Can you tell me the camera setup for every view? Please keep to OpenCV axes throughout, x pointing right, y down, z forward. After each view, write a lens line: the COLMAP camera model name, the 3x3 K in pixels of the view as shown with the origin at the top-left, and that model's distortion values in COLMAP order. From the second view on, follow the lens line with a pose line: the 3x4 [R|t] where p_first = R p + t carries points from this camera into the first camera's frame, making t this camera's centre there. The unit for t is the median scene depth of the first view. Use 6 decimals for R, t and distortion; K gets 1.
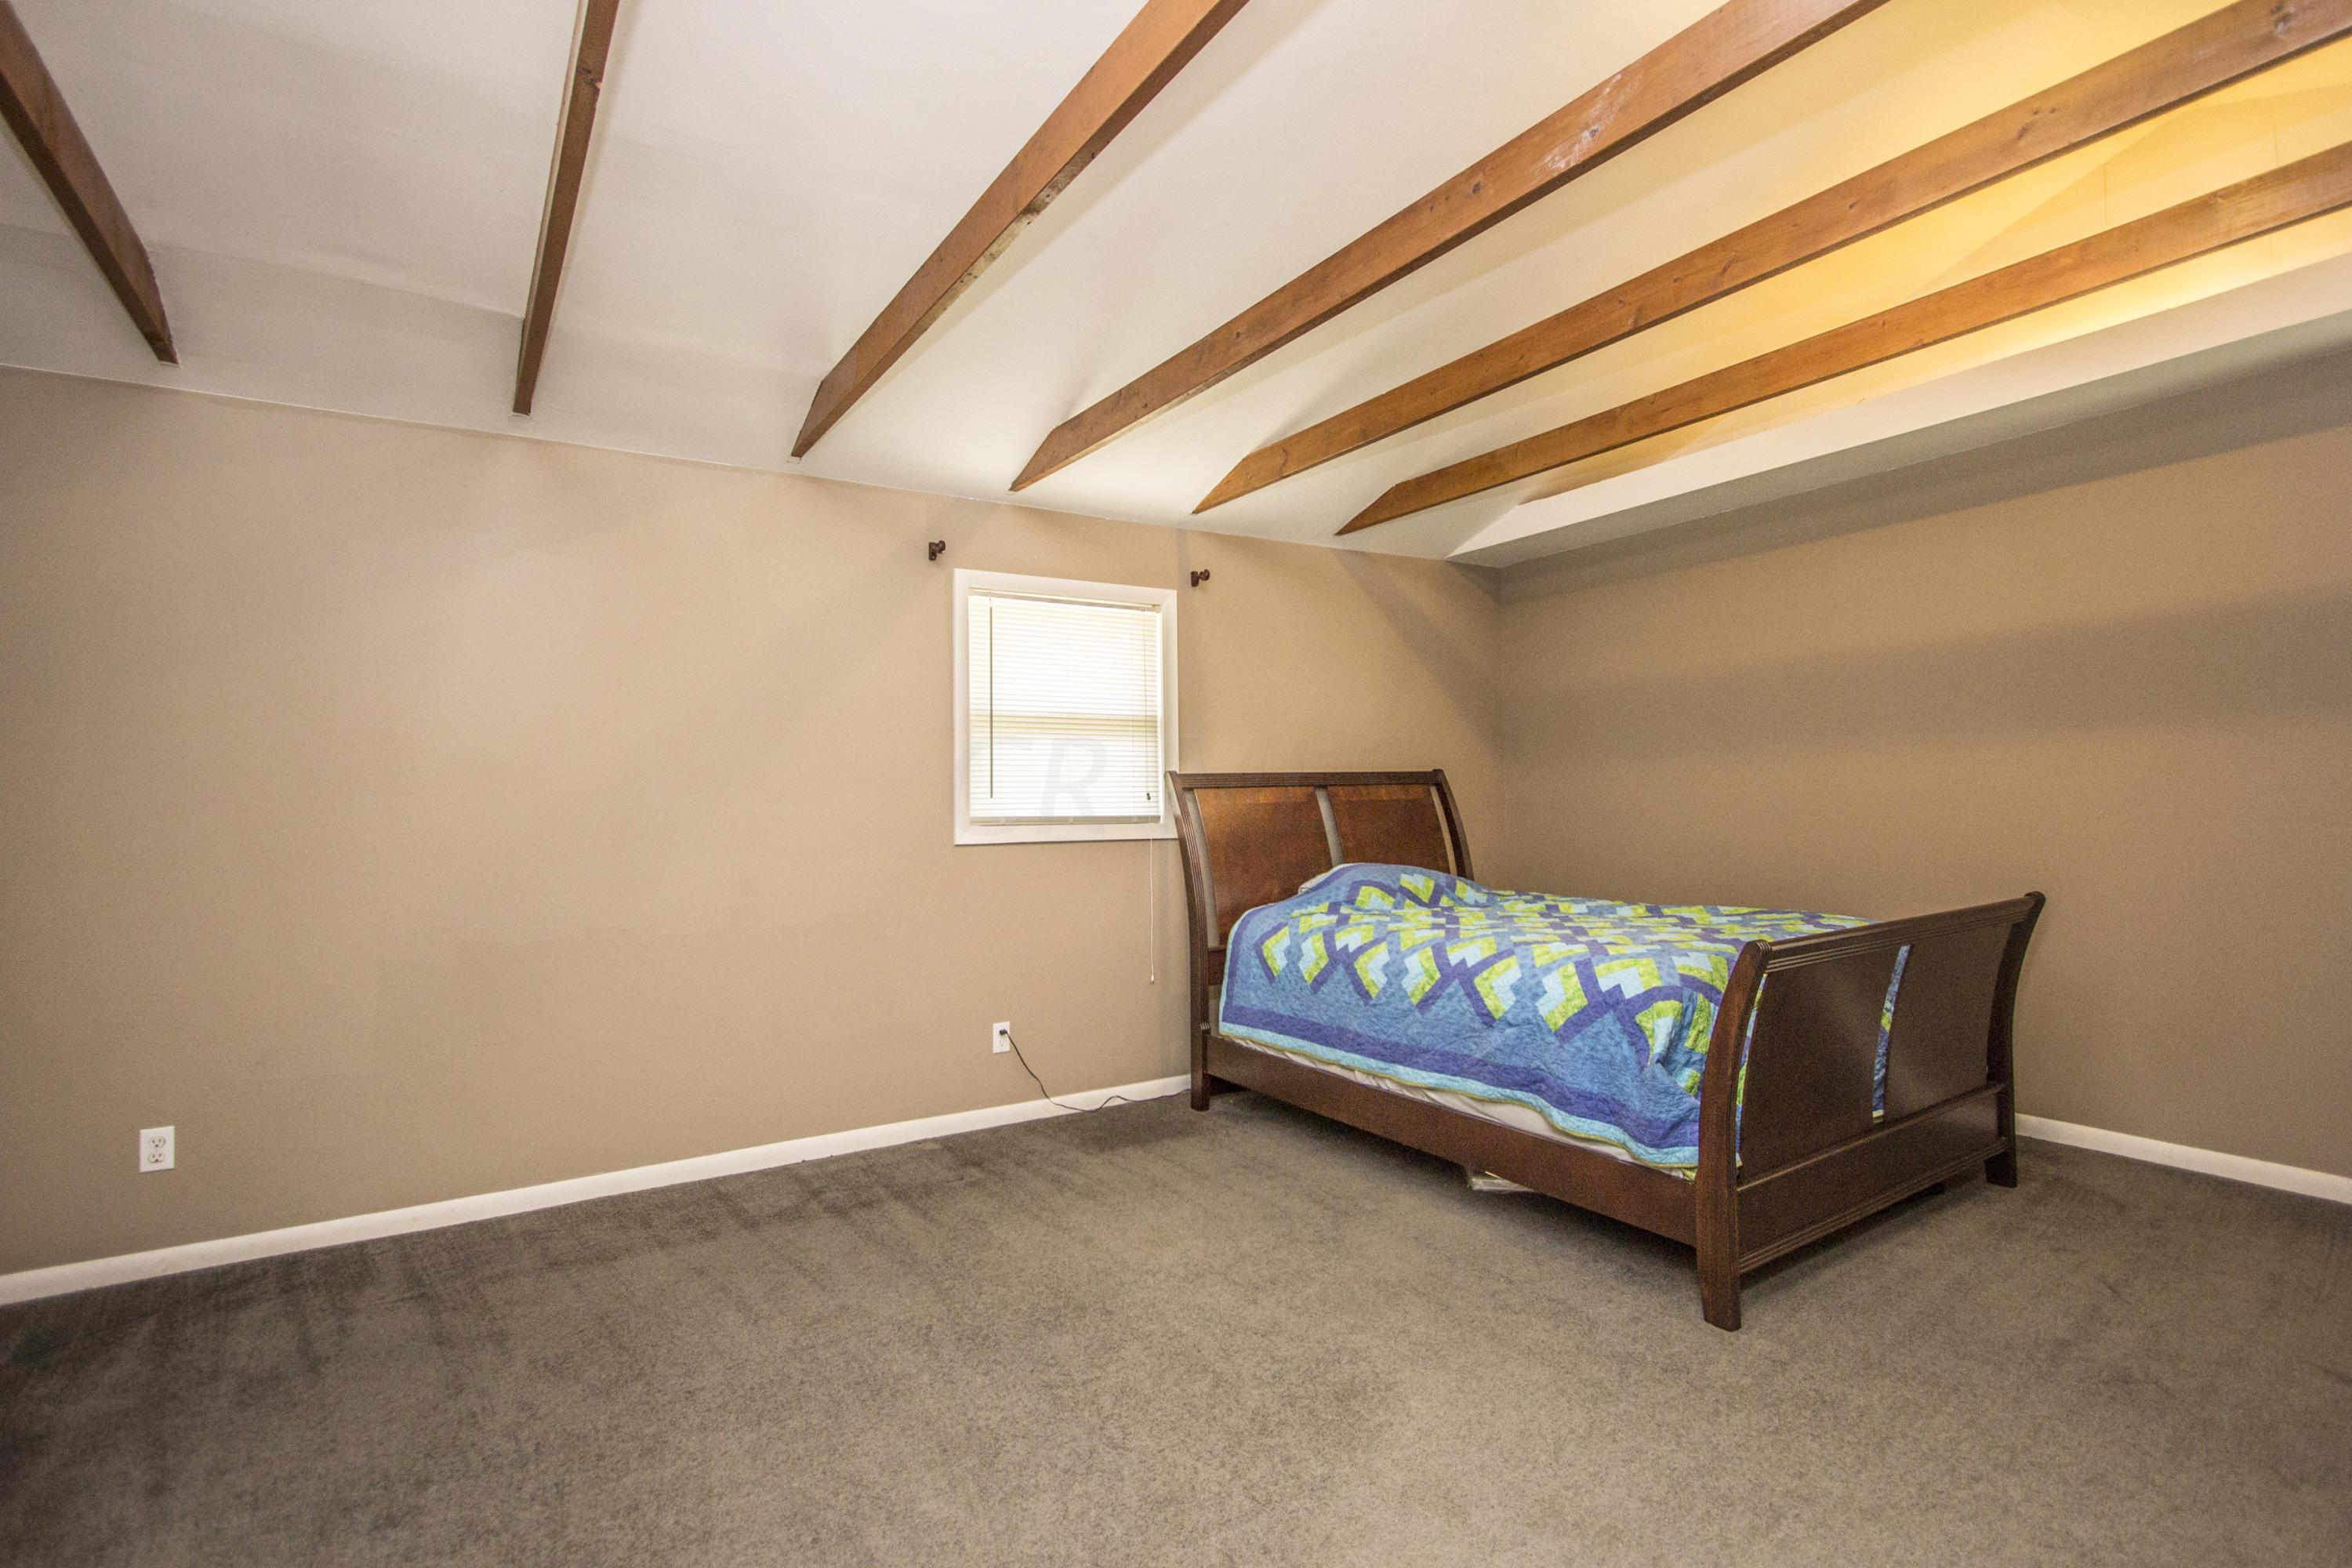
lens RADIAL K [[1093.9, 0, 1178.7], [0, 1093.9, 777.0], [0, 0, 1]] dist [-0.003995, -0.001538]
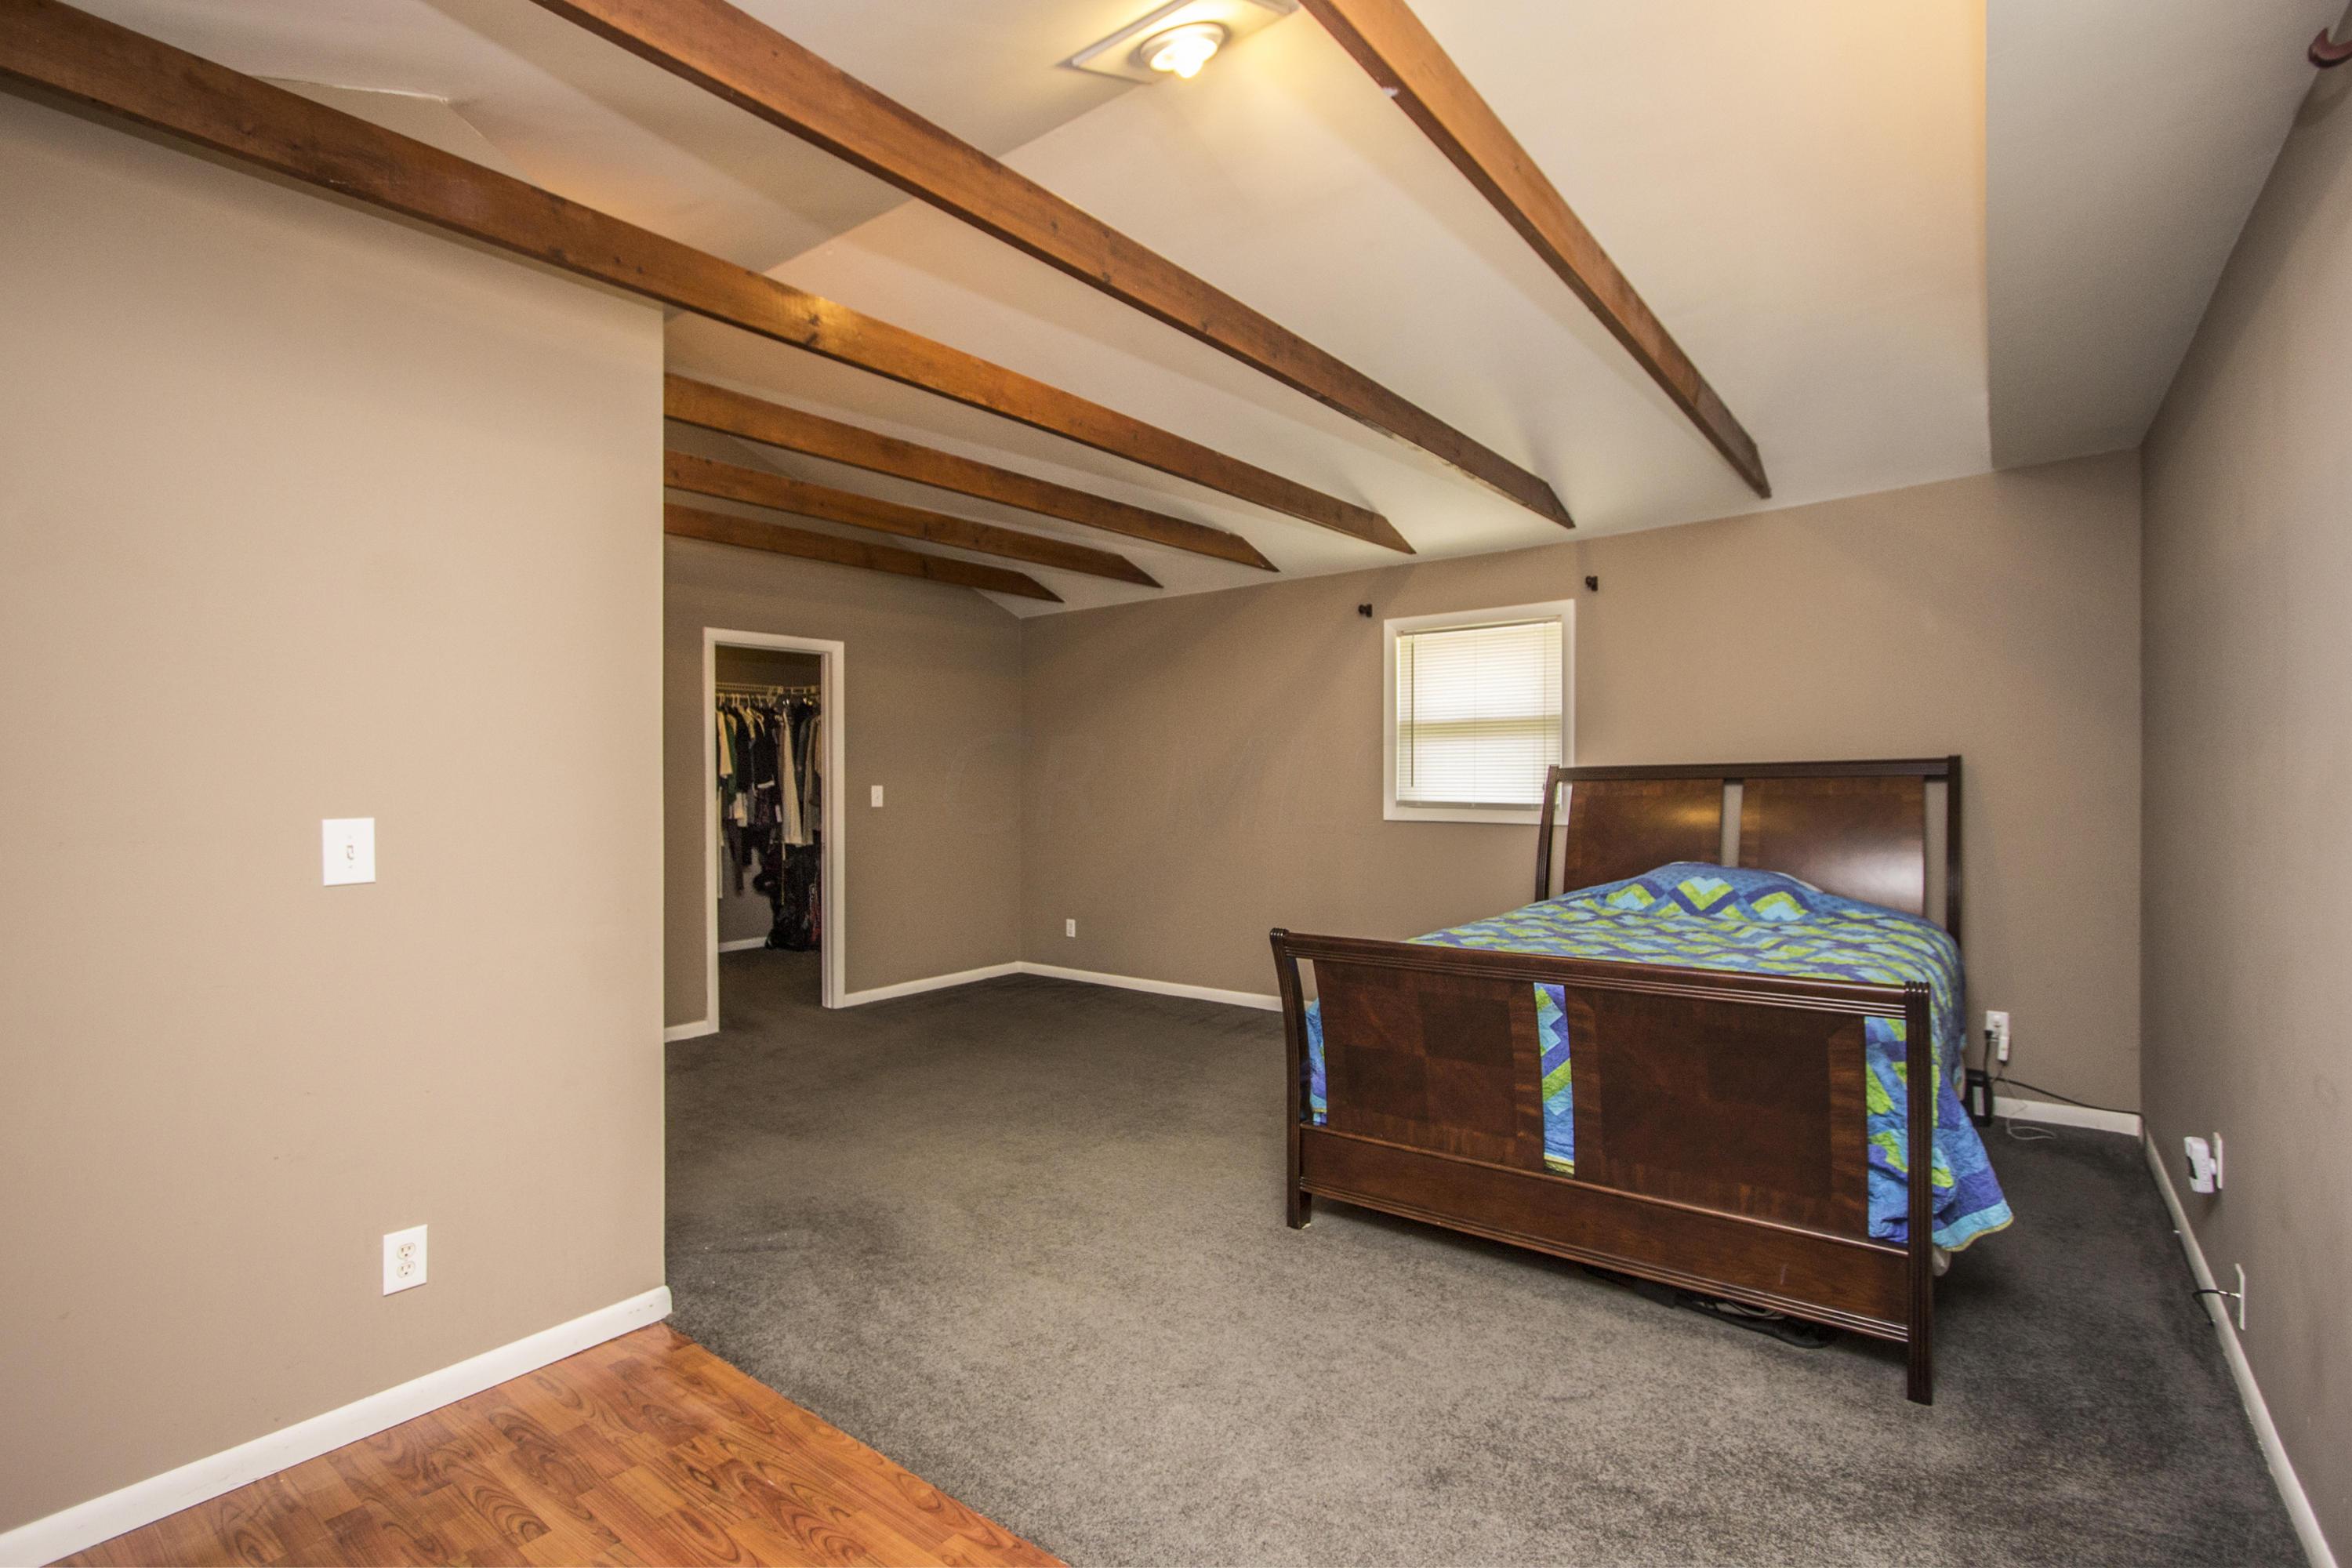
lens RADIAL K [[1093.9, 0, 1180.1], [0, 1093.9, 777.7], [0, 0, 1]] dist [-0.003995, -0.001538]
pose [[0.320447, 0.017029, -0.947114, 1.193088], [0.018234, 0.999542, 0.024141, -0.033647], [0.947091, -0.025006, 0.319989, 0.357949]]
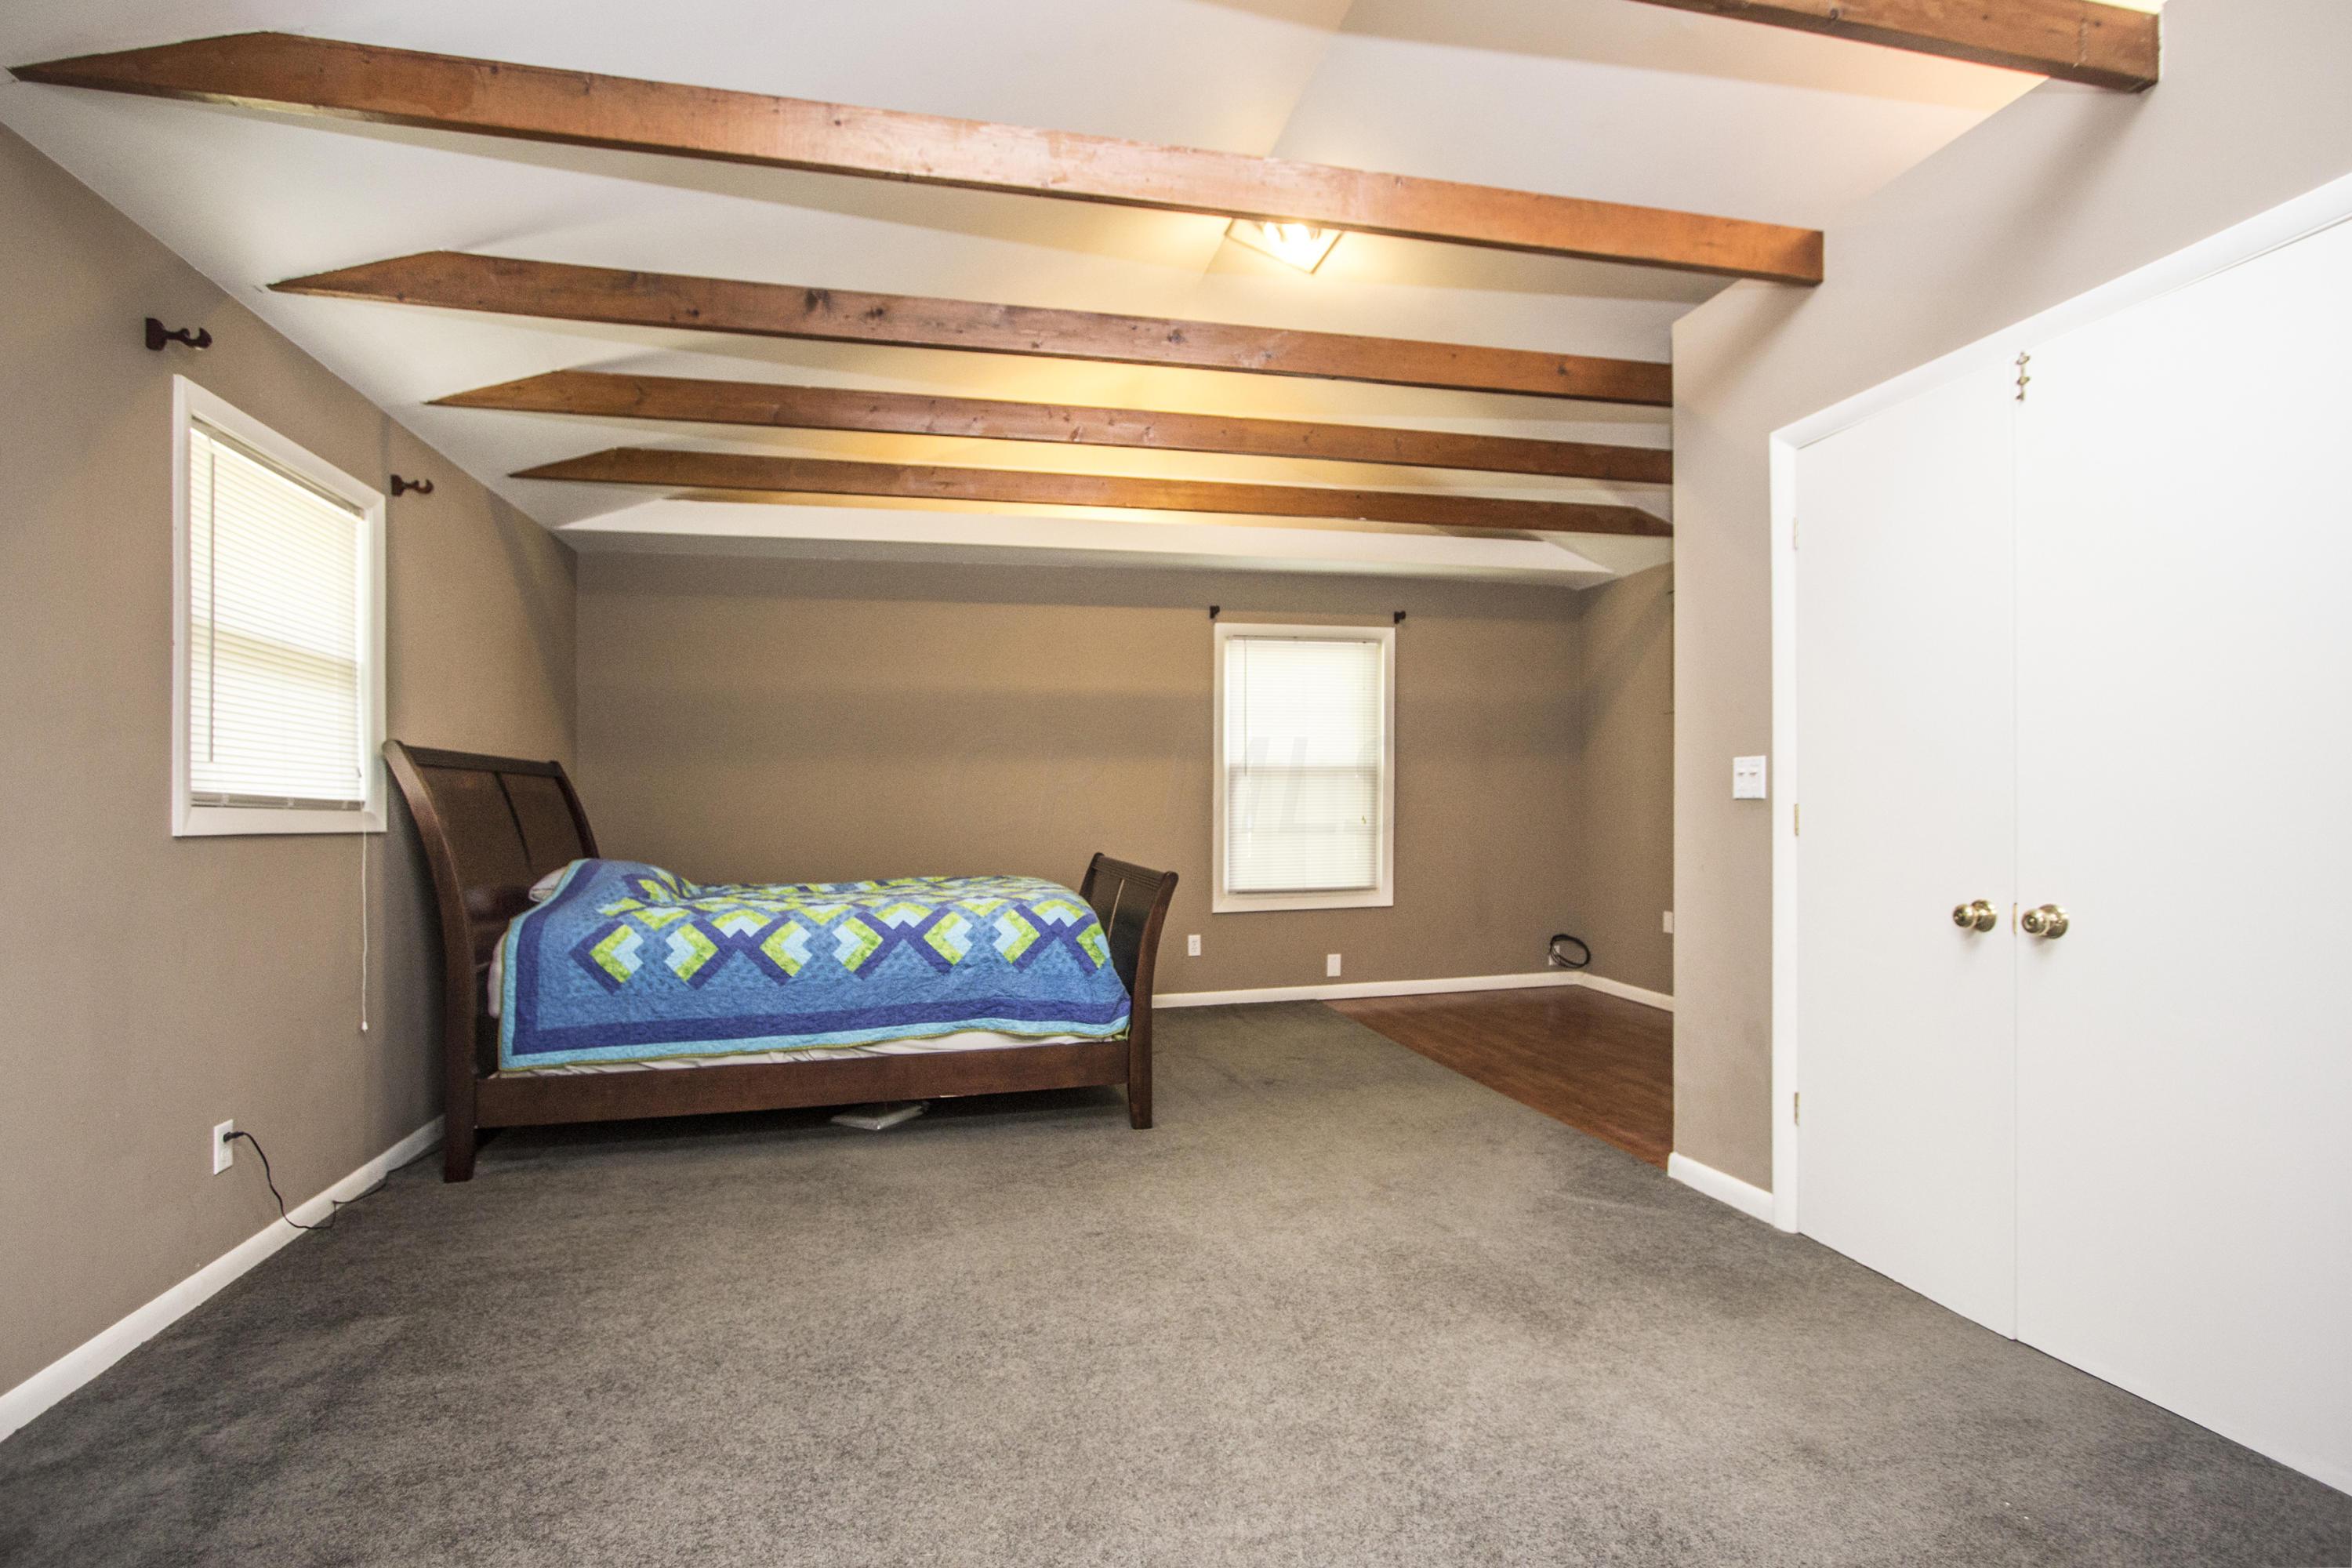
lens RADIAL K [[1093.9, 0, 1171.7], [0, 1093.9, 802.5], [0, 0, 1]] dist [-0.003995, -0.001538]
pose [[0.323462, 0.019415, 0.946042, -0.681634], [-0.013992, 0.999778, -0.015734, 0.052364], [-0.946138, -0.008148, 0.323662, 0.341905]]
